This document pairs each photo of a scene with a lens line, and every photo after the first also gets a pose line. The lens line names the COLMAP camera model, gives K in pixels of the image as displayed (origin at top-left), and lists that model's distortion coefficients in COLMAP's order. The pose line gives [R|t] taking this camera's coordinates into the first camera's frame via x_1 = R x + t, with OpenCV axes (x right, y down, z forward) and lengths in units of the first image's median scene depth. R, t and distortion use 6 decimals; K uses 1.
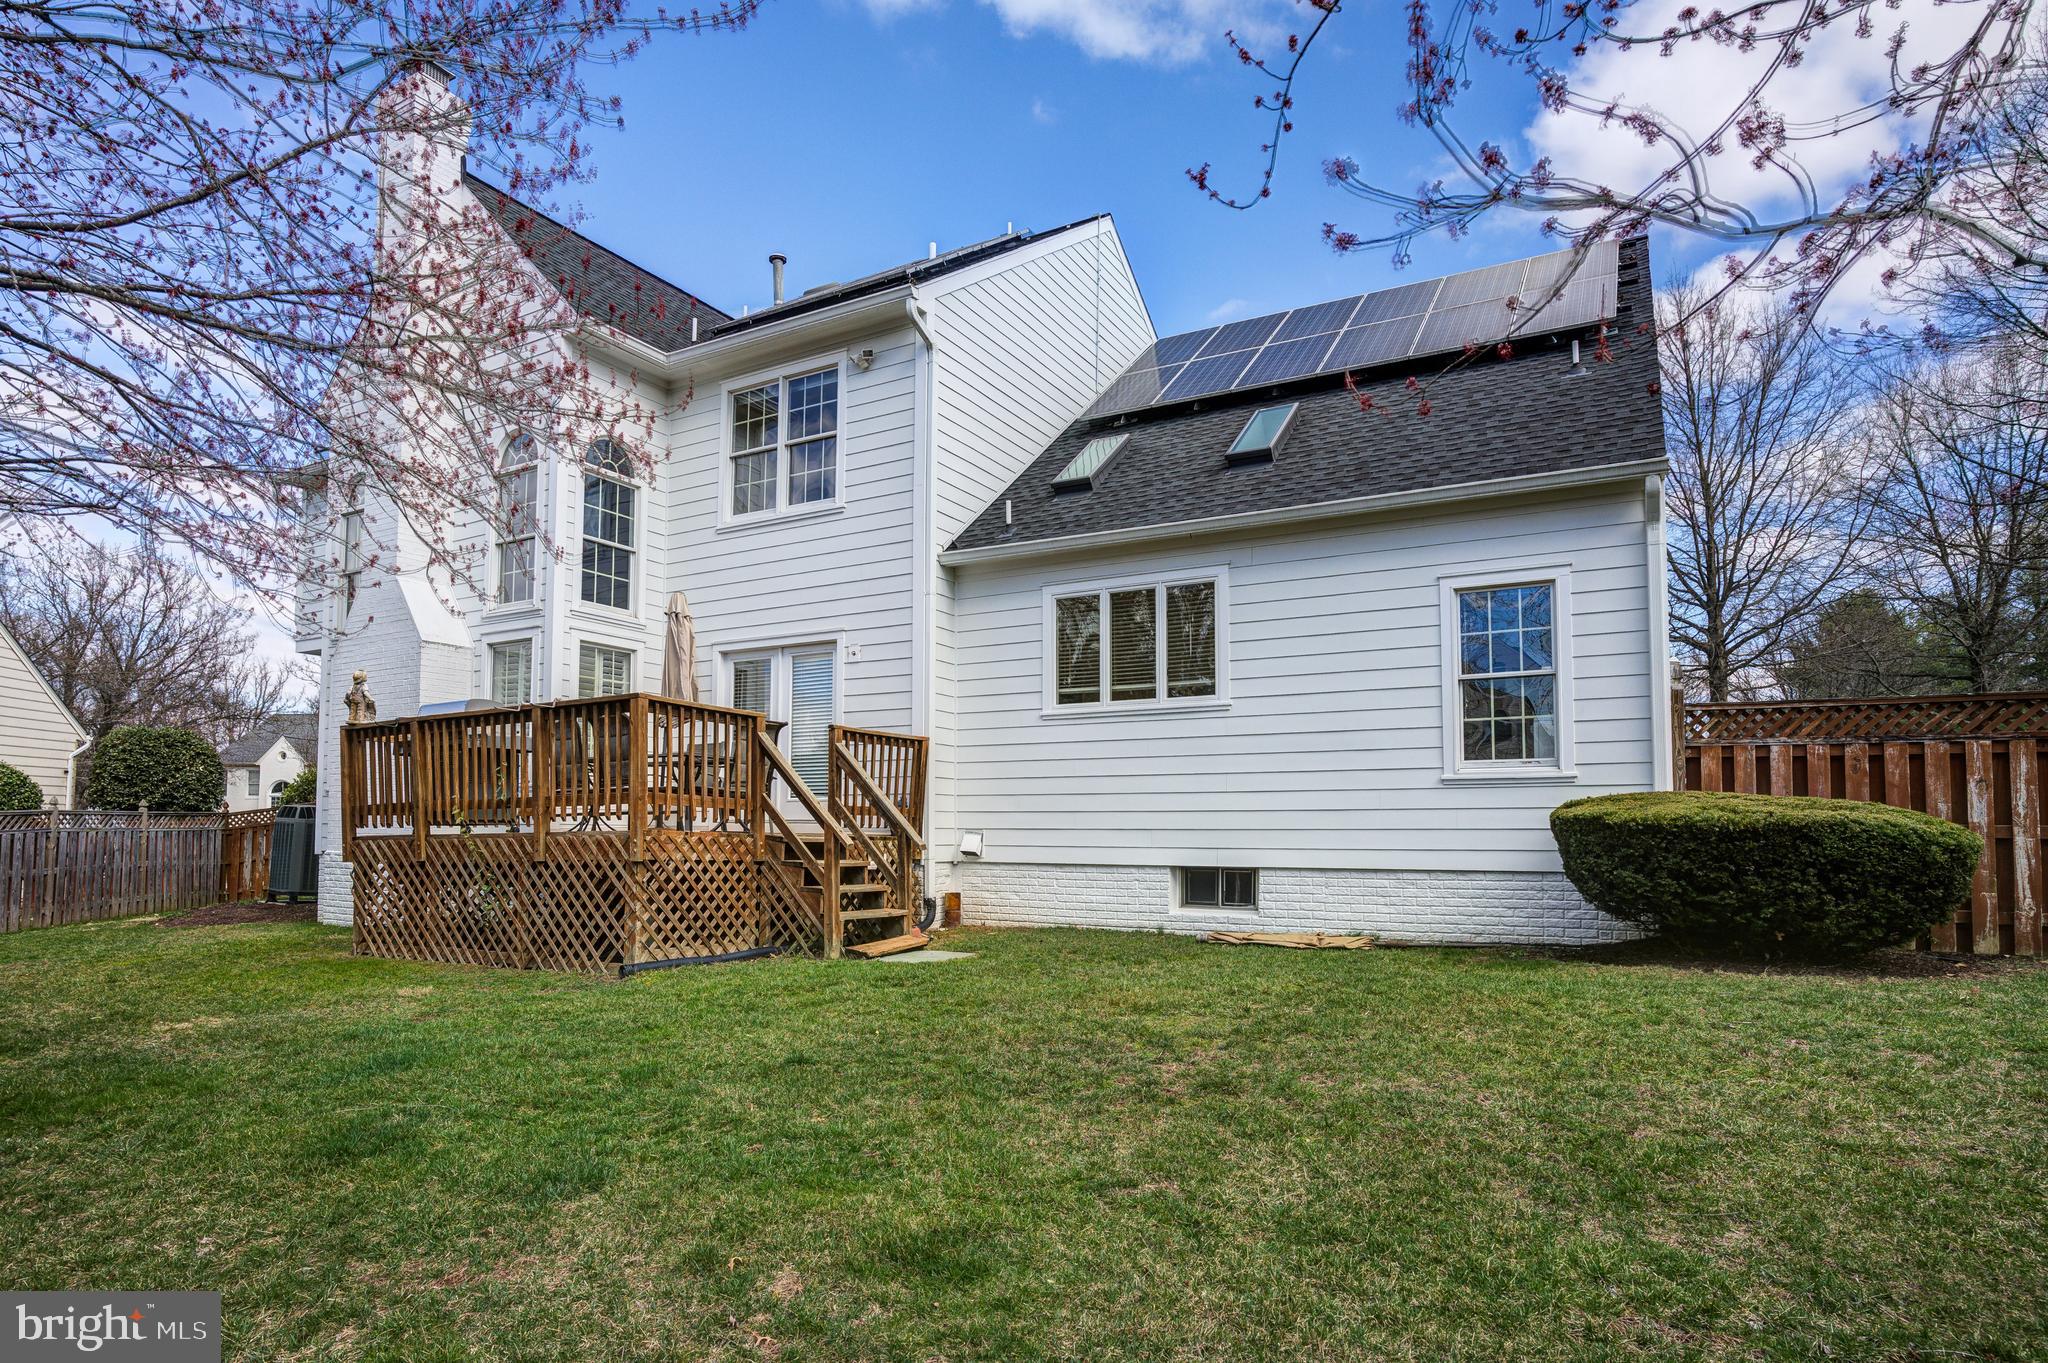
lens RADIAL K [[1131.3, 0, 1024.0], [0, 1131.3, 681.5], [0, 0, 1]] dist [0.000941, 0.000286]
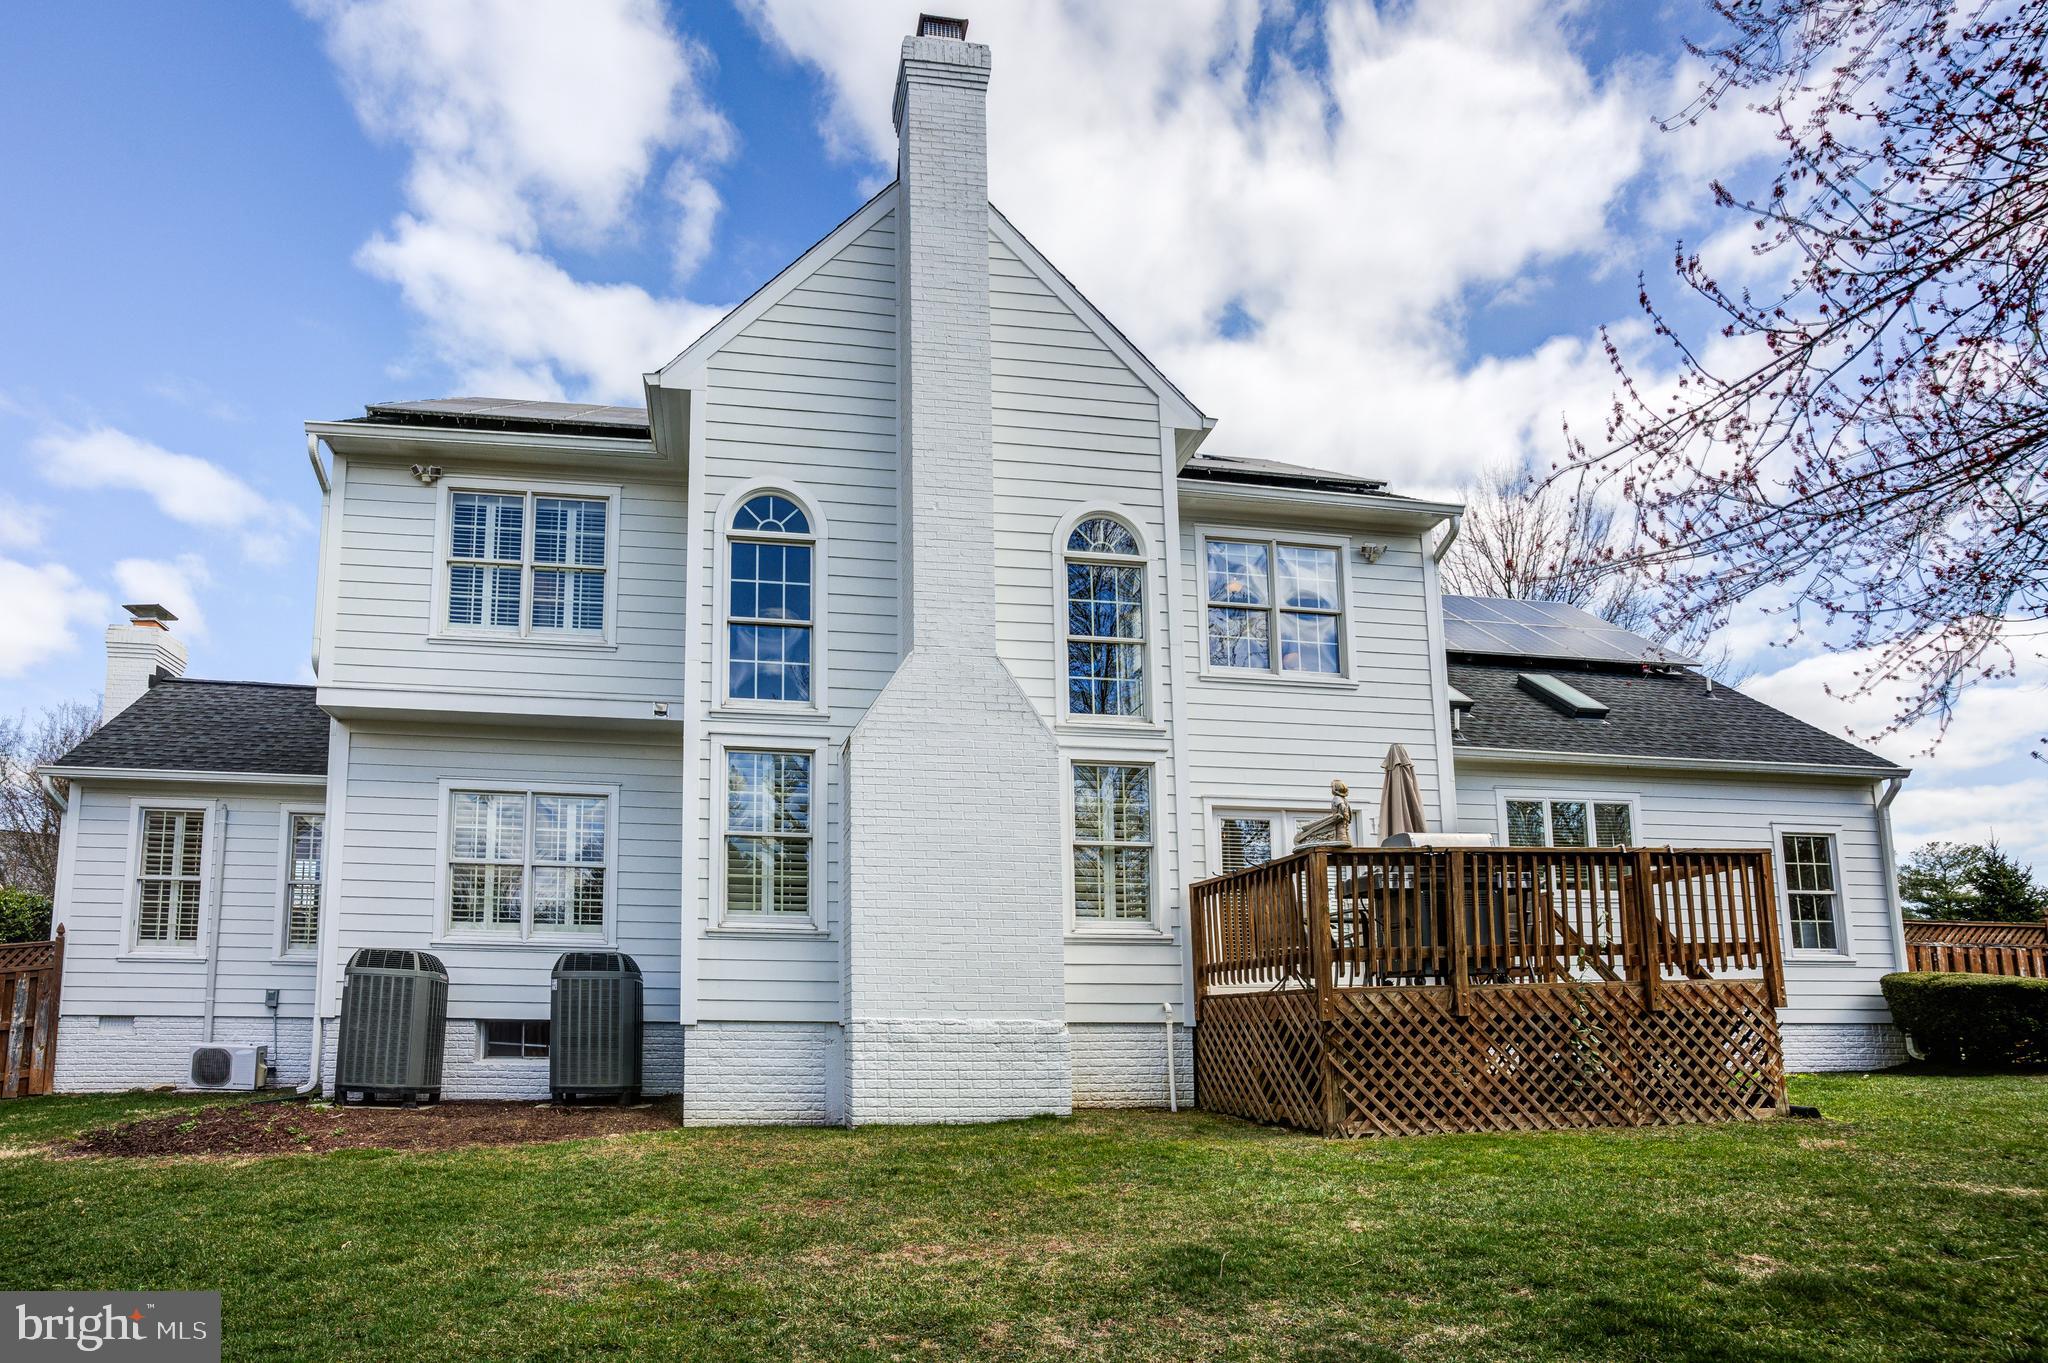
lens RADIAL K [[990.2, 0, 1024.0], [0, 990.2, 681.5], [0, 0, 1]] dist [-0.003503, -0.000303]
pose [[0.801316, 0.186257, 0.568508, -1.157797], [-0.089879, 0.976994, -0.193401, 0.064438], [-0.591451, 0.103879, 0.799622, 0.472388]]
